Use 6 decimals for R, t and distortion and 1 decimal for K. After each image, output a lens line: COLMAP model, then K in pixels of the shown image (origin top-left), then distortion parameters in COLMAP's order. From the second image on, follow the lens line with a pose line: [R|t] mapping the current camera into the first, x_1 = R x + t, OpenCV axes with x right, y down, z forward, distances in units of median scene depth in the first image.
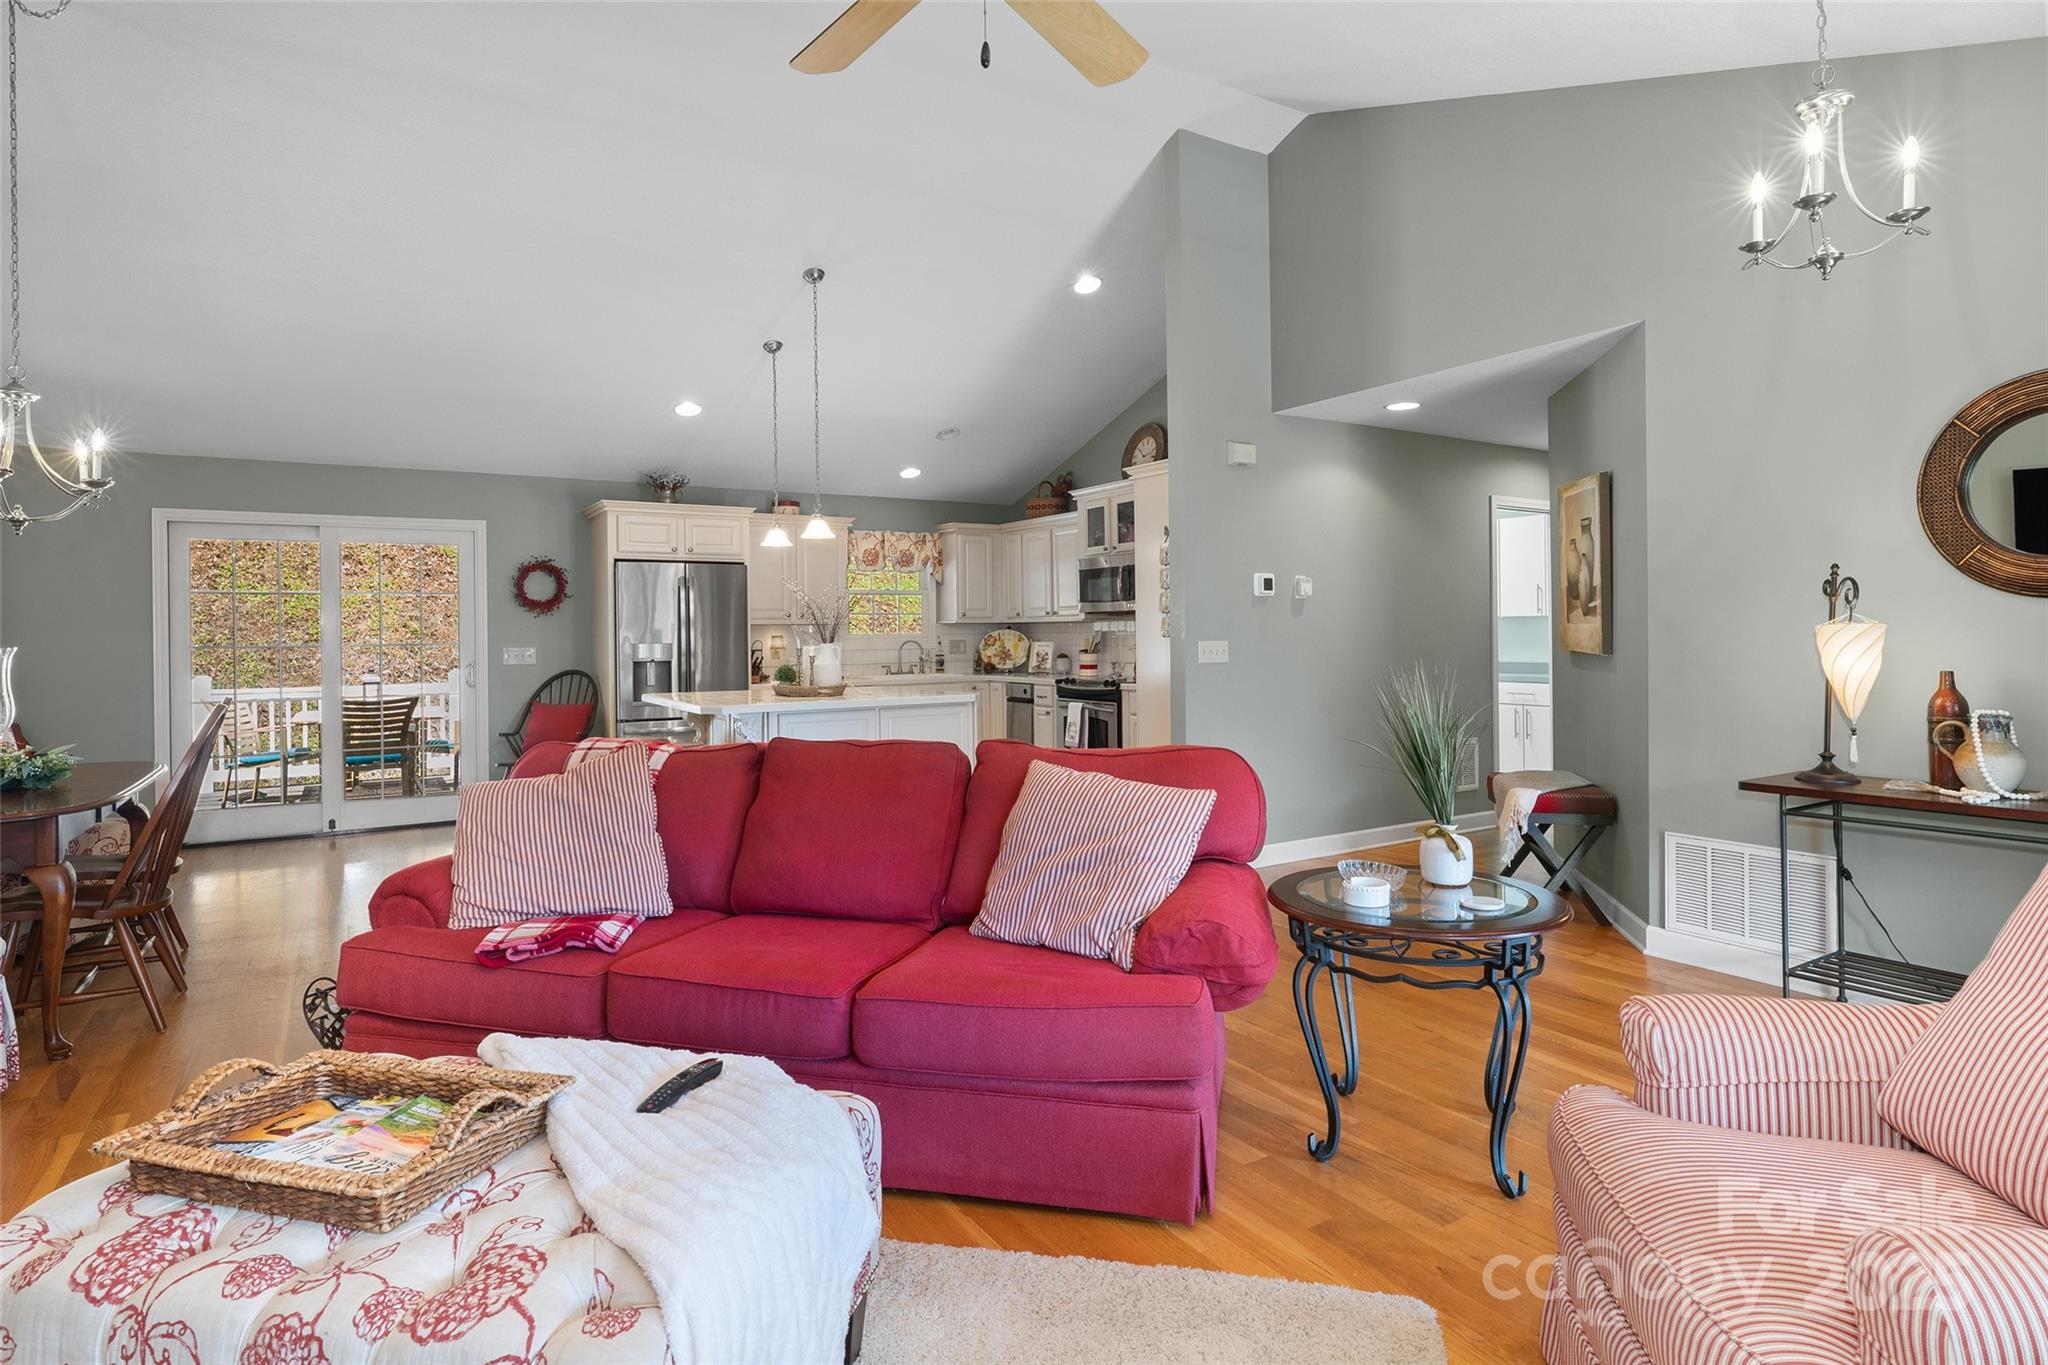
lens RADIAL K [[1081.5, 0, 1019.7], [0, 1081.5, 632.1], [0, 0, 1]] dist [-0.002898, 0.000322]
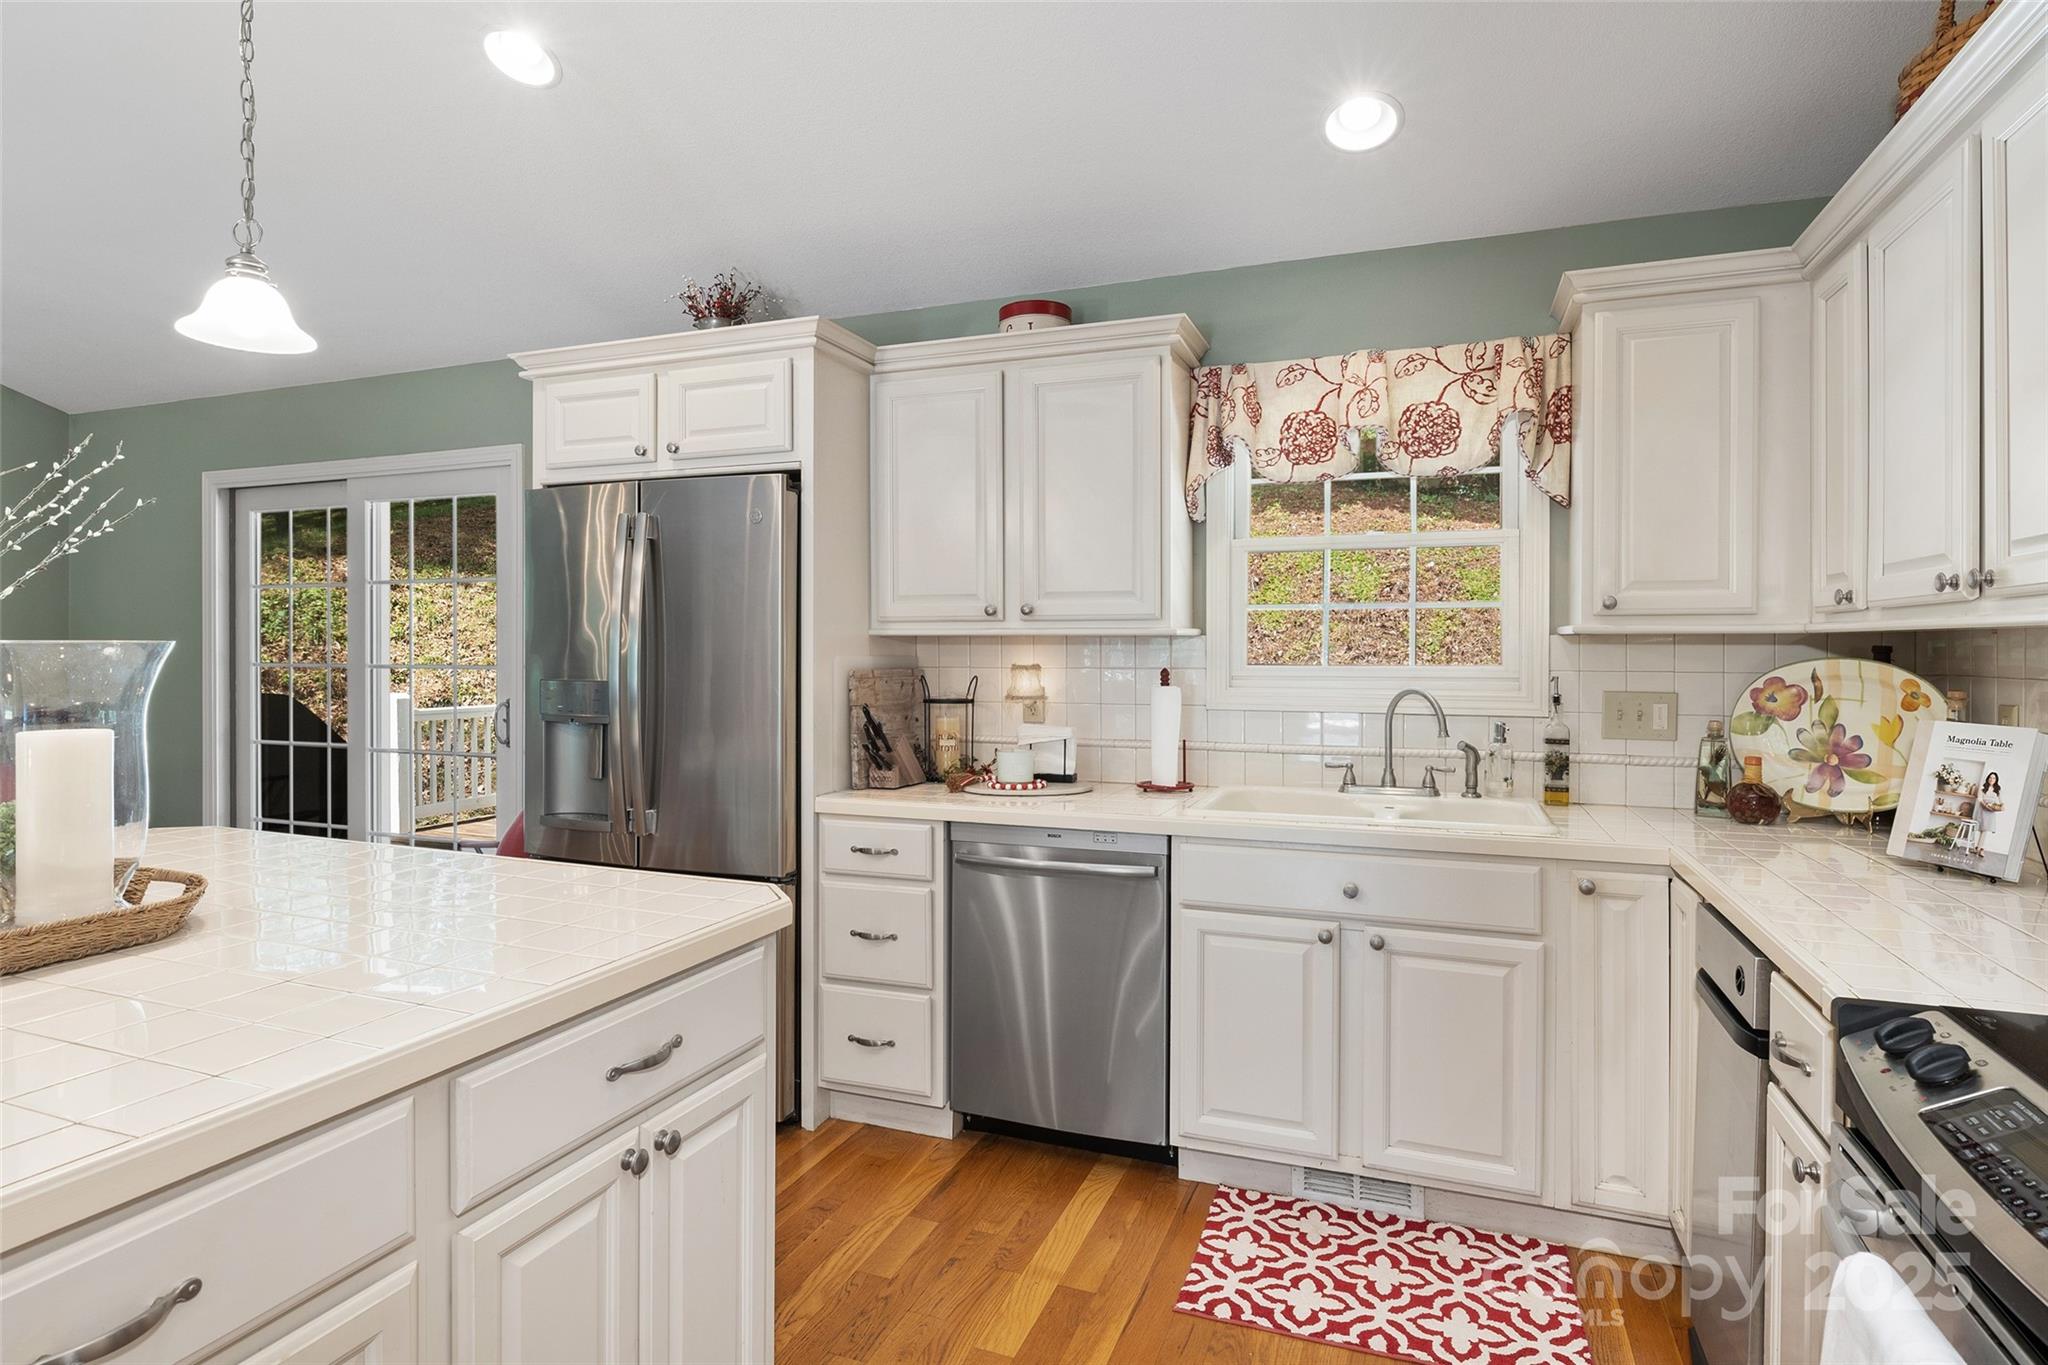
lens RADIAL K [[1081.5, 0, 1015.6], [0, 1081.5, 651.0], [0, 0, 1]] dist [-0.002898, 0.000322]
pose [[0.605058, 0.016019, -0.796021, 0.088840], [-0.007997, 0.999869, 0.014043, -0.007902], [0.796142, -0.002131, 0.605107, 0.843634]]
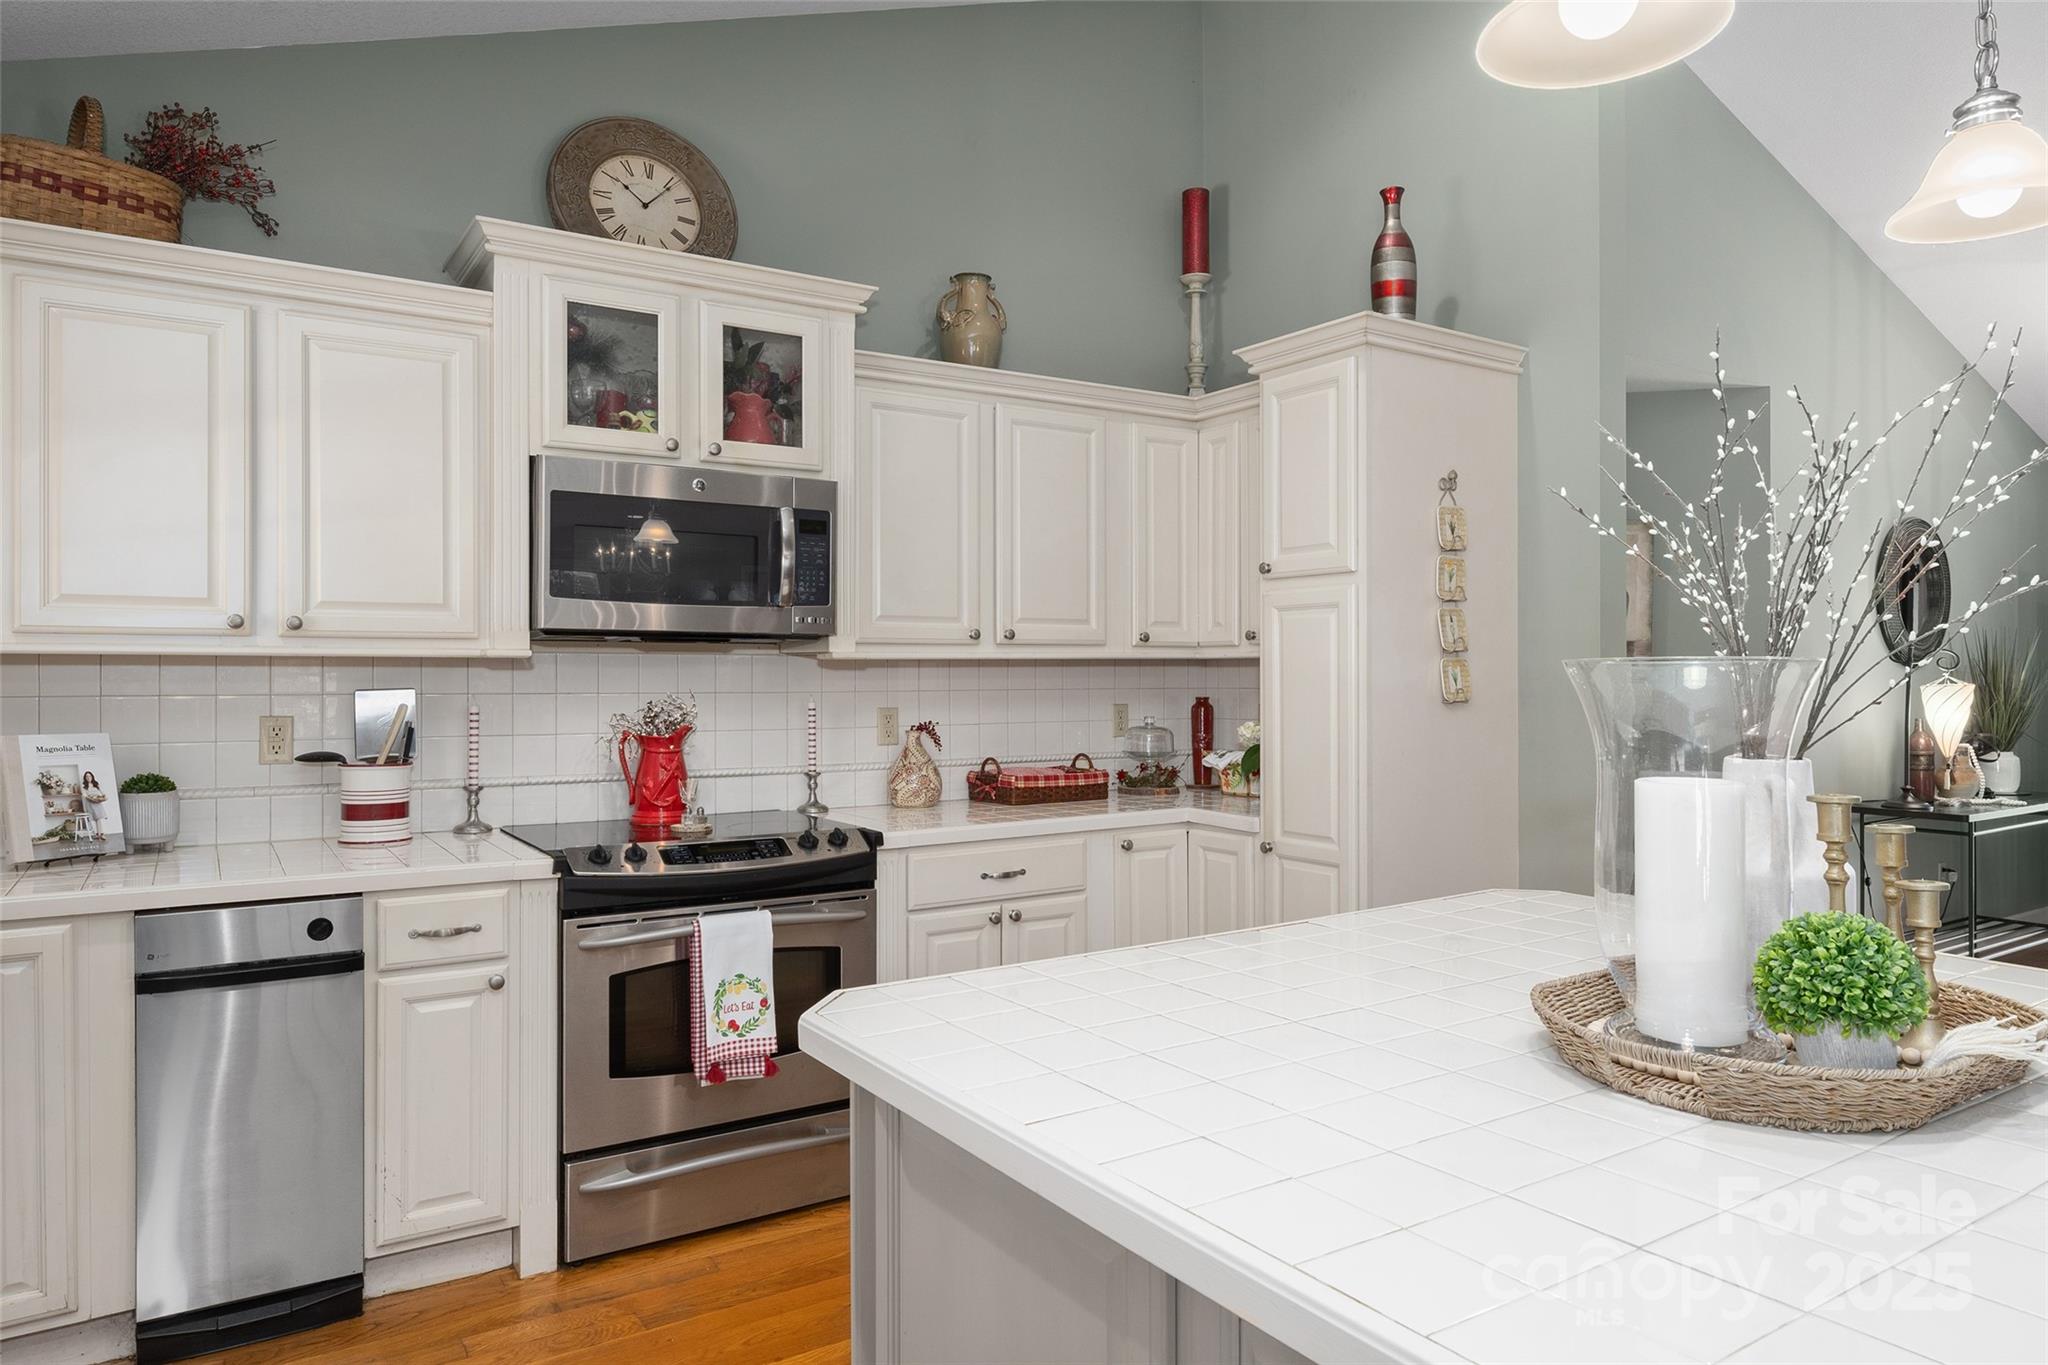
lens RADIAL K [[1294.7, 0, 1034.9], [0, 1294.7, 672.4], [0, 0, 1]] dist [0.000866, -0.005473]
pose [[-0.023488, 0.011893, 0.999653, -0.328656], [0.000935, 0.999929, -0.011874, -0.001833], [-0.999724, 0.000655, -0.023498, 0.913354]]
